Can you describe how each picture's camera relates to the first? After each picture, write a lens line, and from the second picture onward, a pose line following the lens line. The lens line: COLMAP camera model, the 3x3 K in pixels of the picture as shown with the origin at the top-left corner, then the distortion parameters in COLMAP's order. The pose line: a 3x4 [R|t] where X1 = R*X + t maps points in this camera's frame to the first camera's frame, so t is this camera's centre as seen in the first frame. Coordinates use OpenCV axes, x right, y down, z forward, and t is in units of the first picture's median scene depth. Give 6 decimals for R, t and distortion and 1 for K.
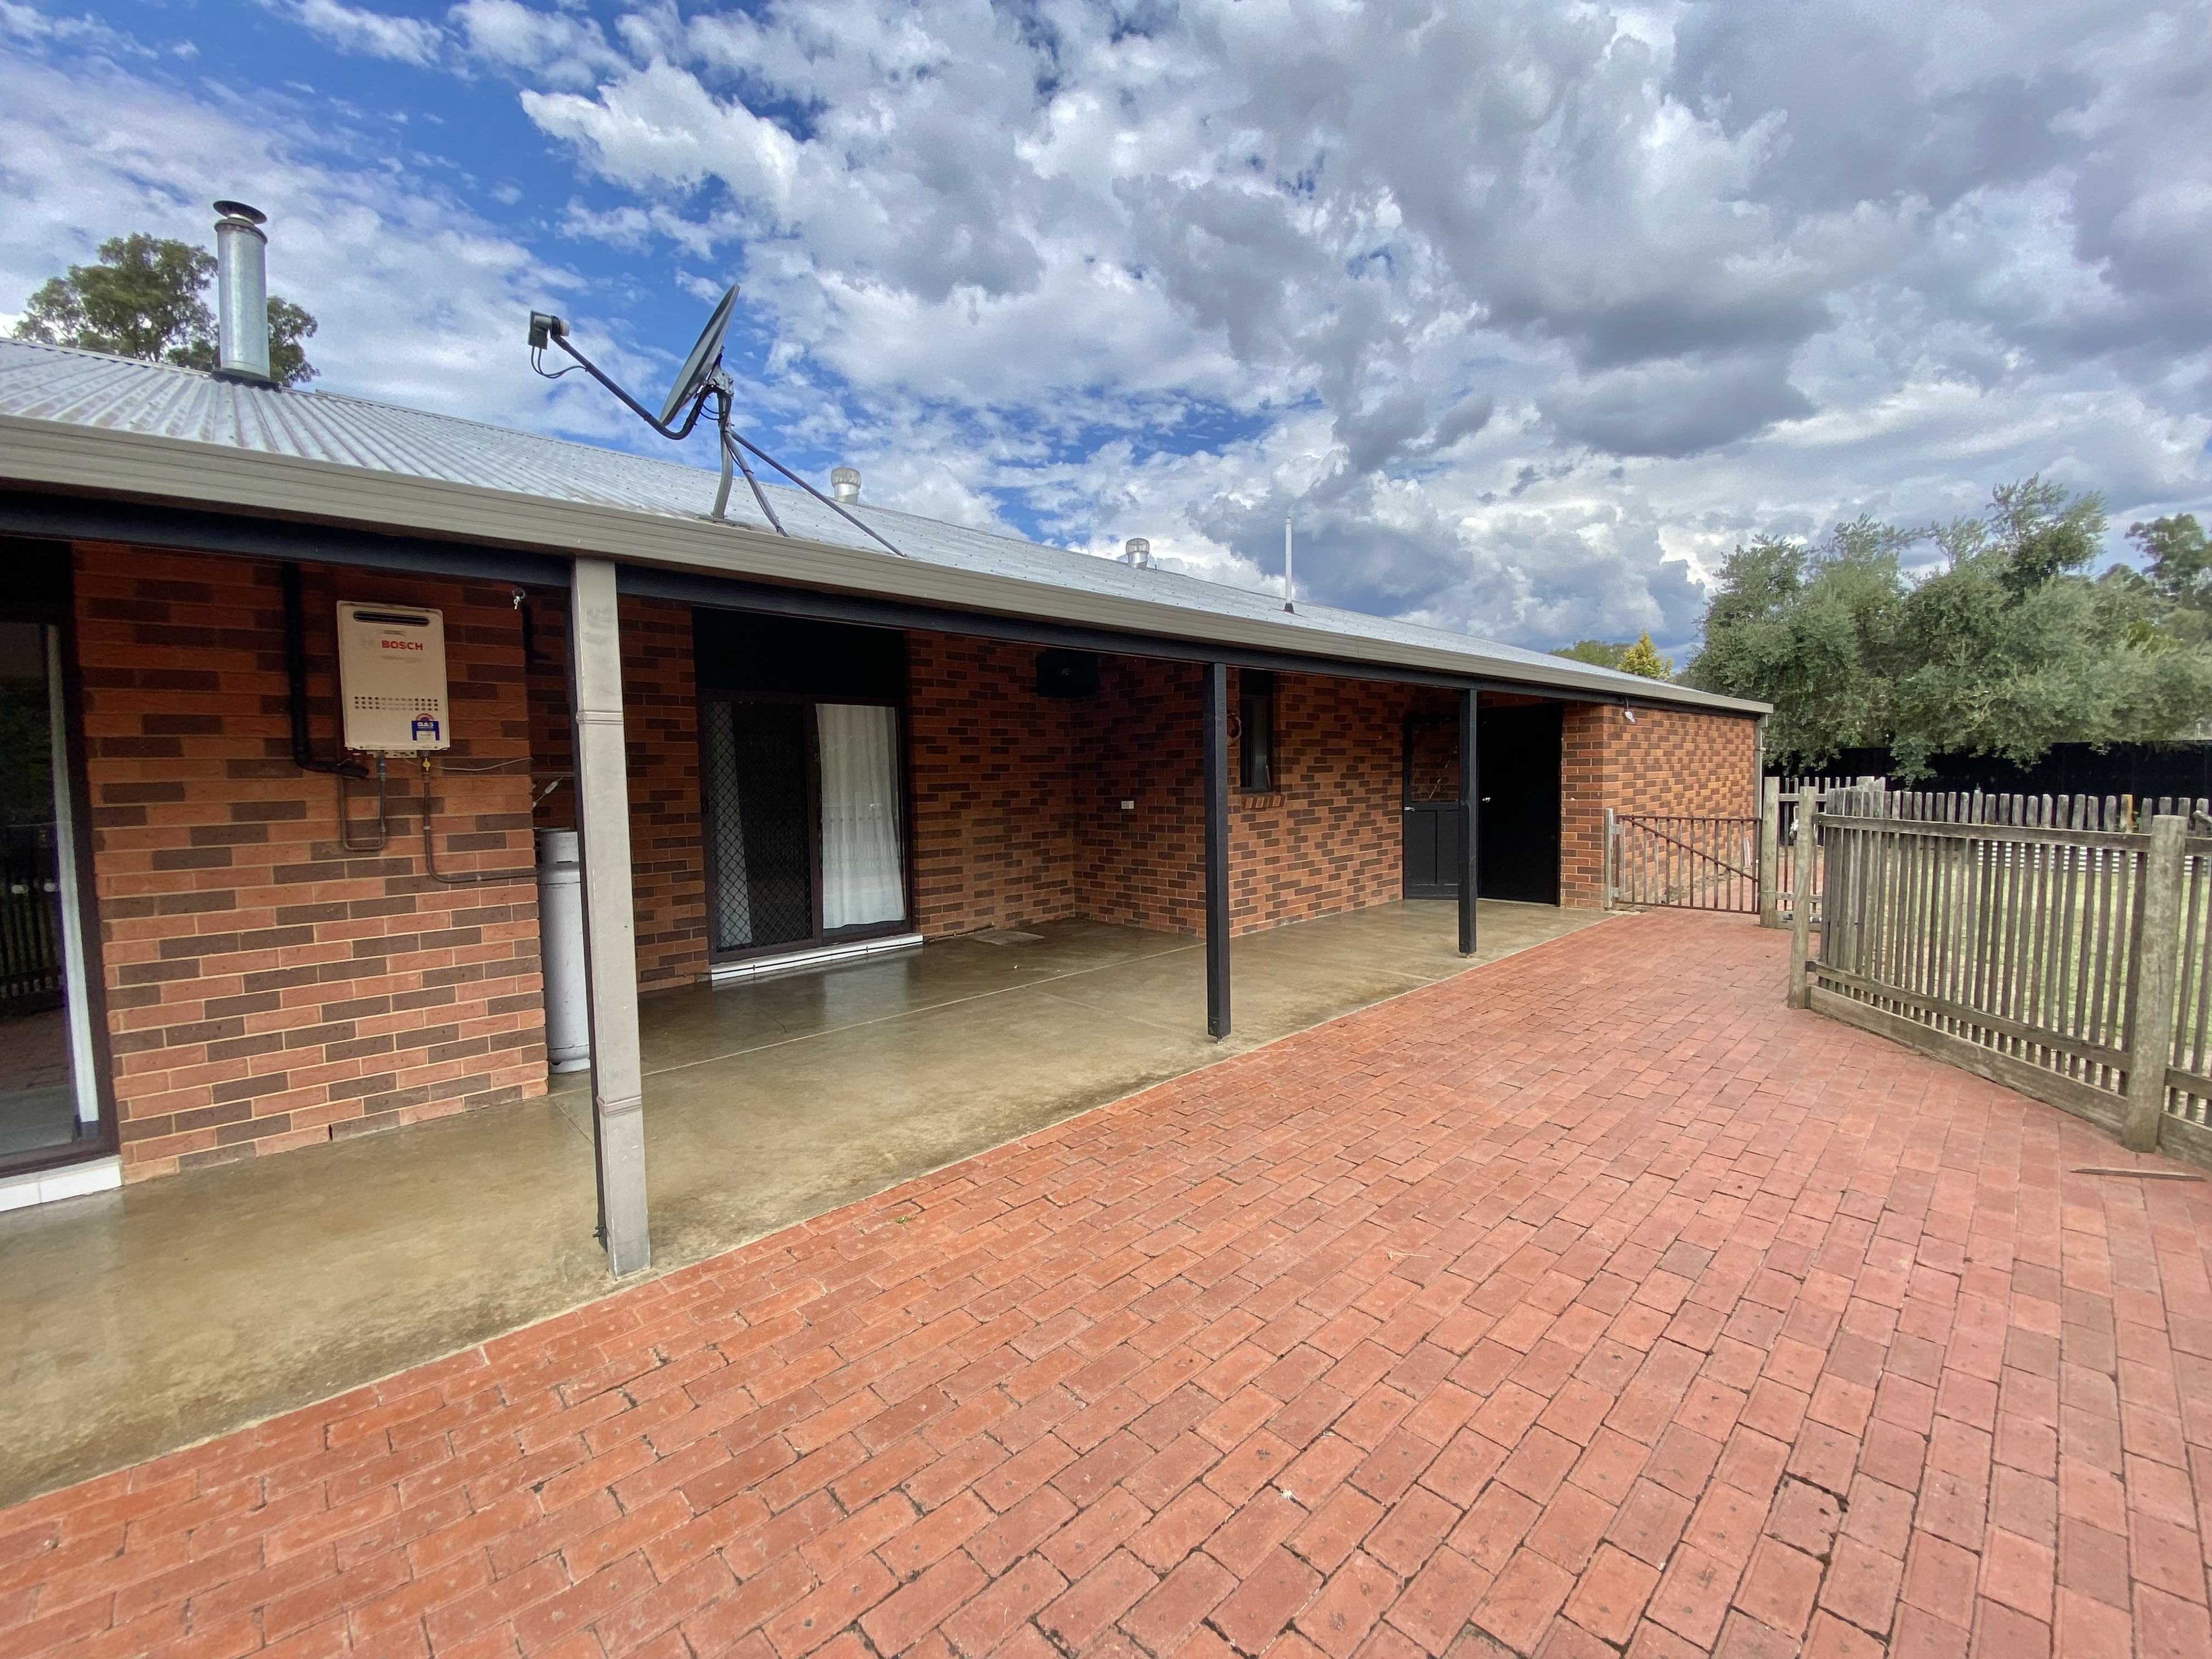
lens RADIAL K [[879.3, 0, 1100.6], [0, 879.3, 831.8], [0, 0, 1]] dist [-0.002367, -0.011845]
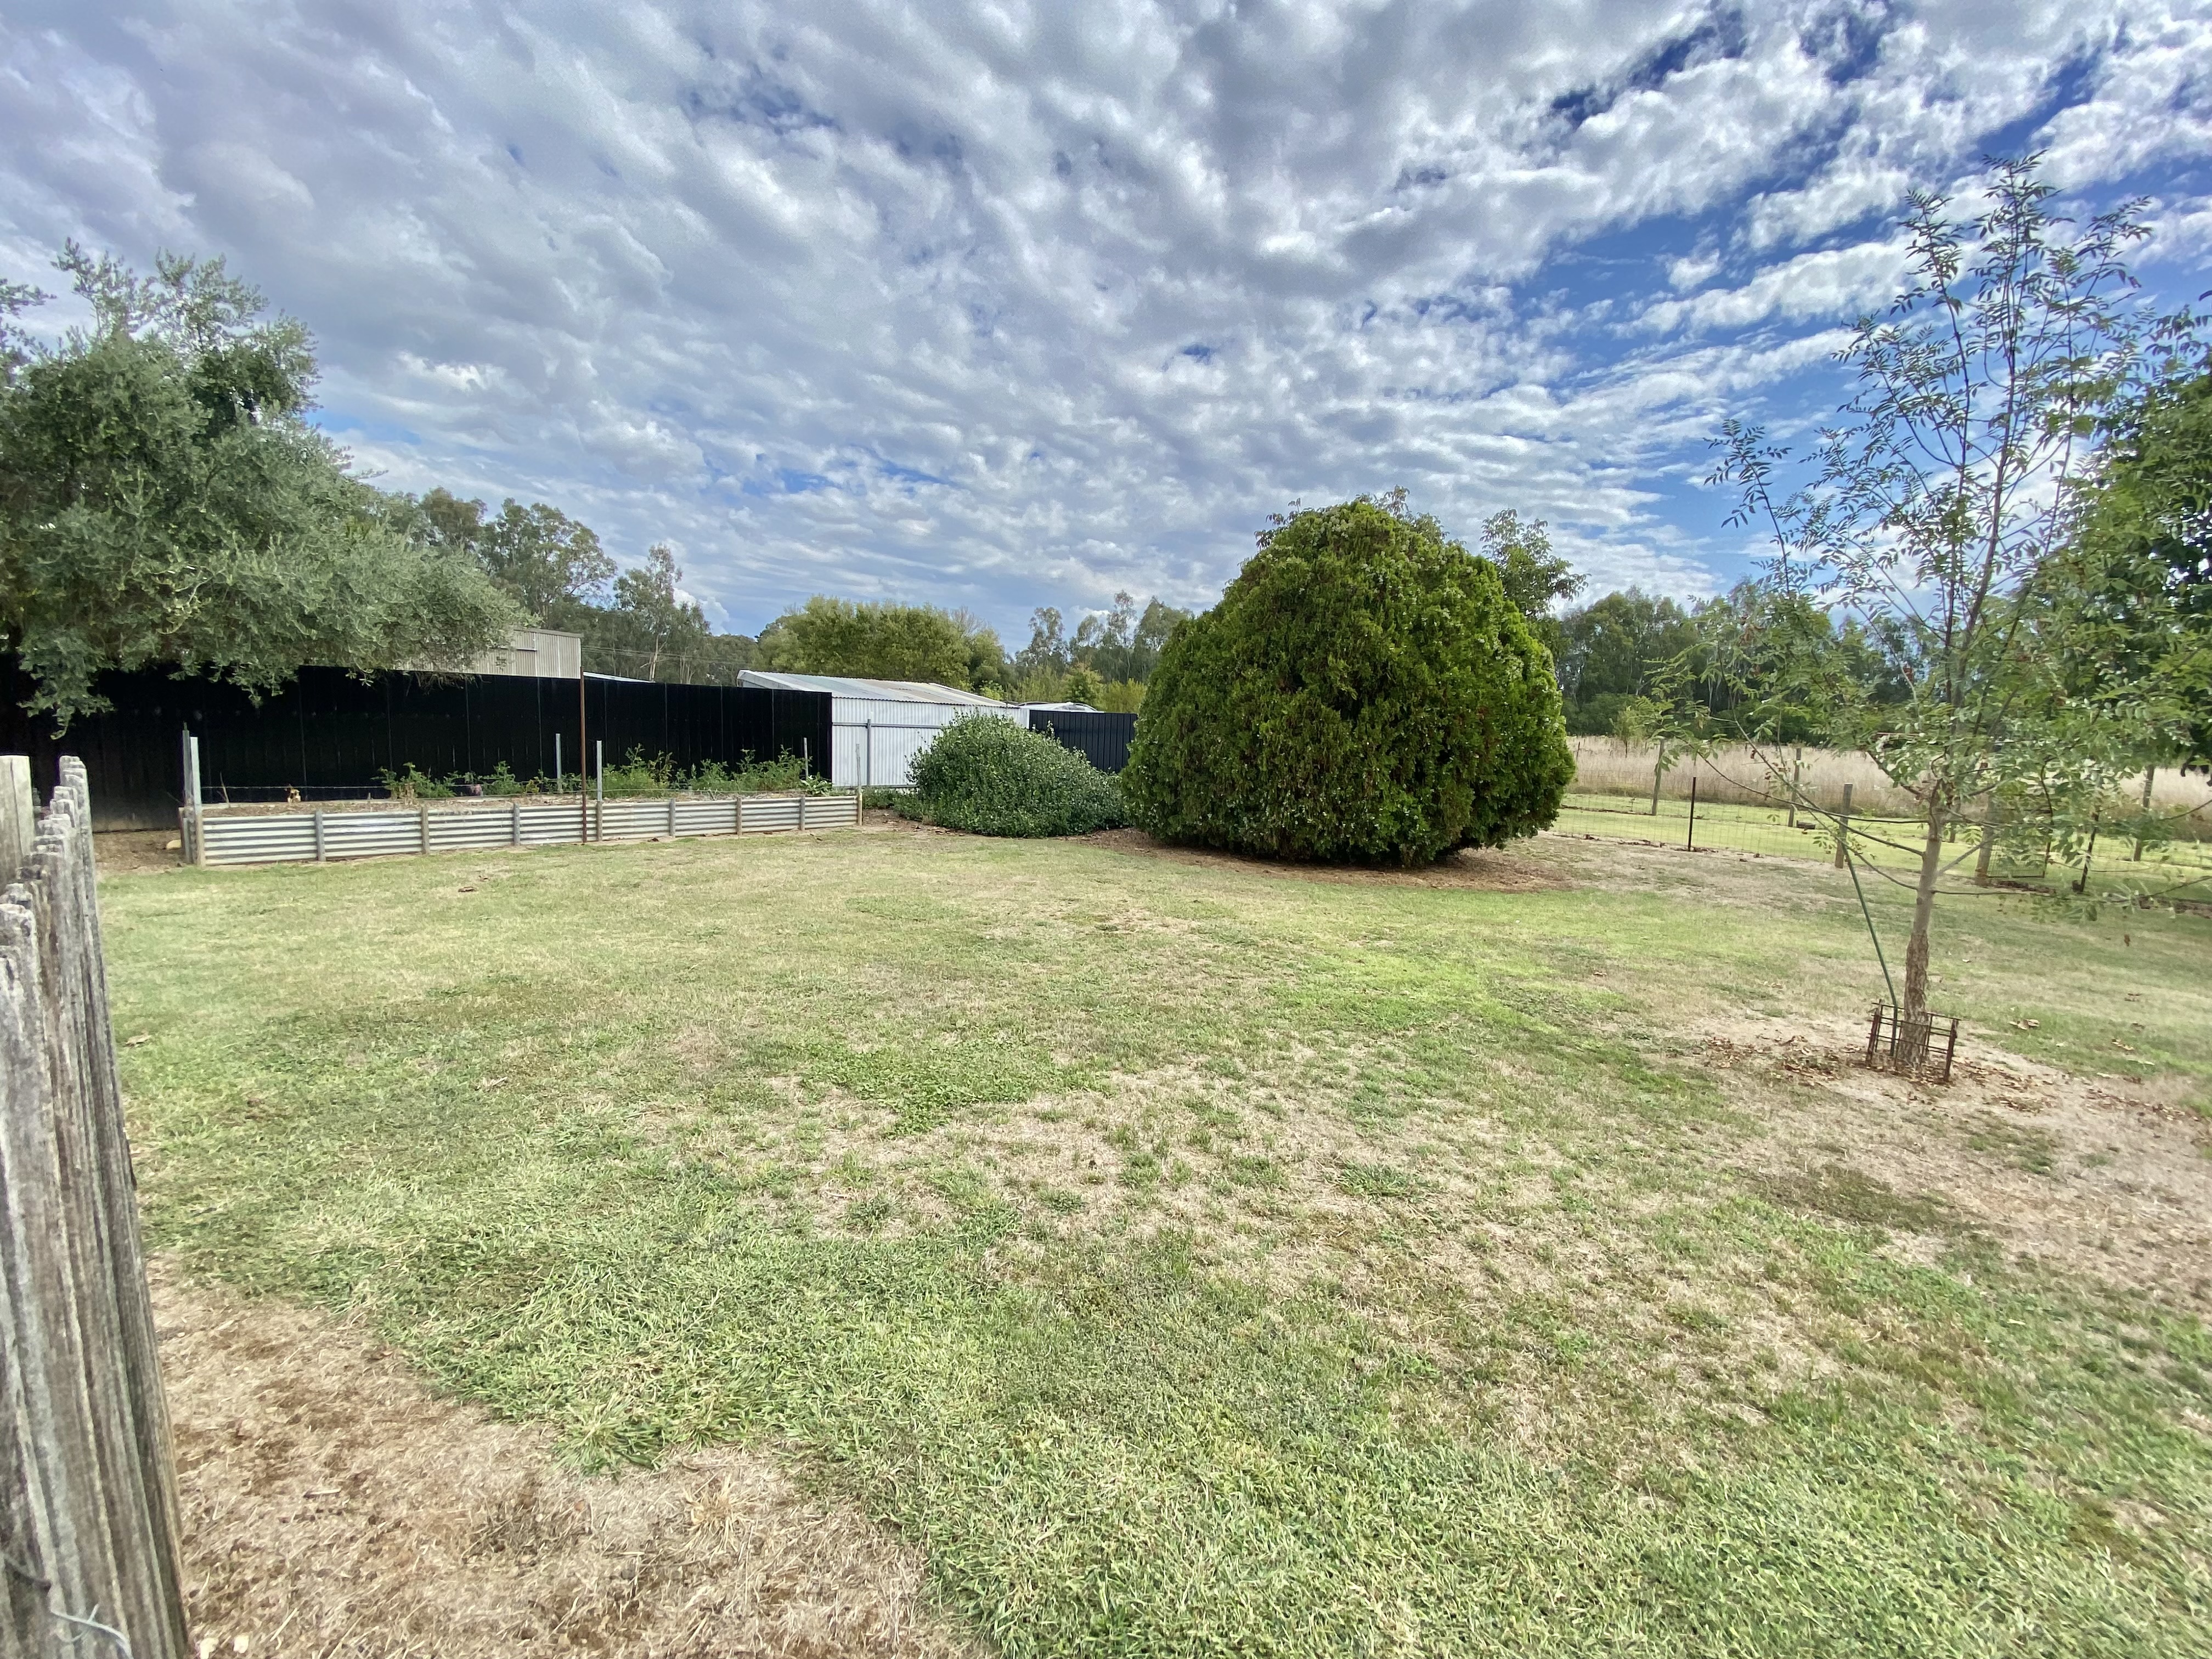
lens RADIAL K [[879.3, 0, 1100.6], [0, 879.3, 831.8], [0, 0, 1]] dist [-0.002367, -0.011845]
pose [[-0.070331, -0.112647, 0.991143, 0.379504], [0.025605, 0.993072, 0.114683, -0.035463], [-0.997195, 0.033444, -0.066960, 0.426930]]
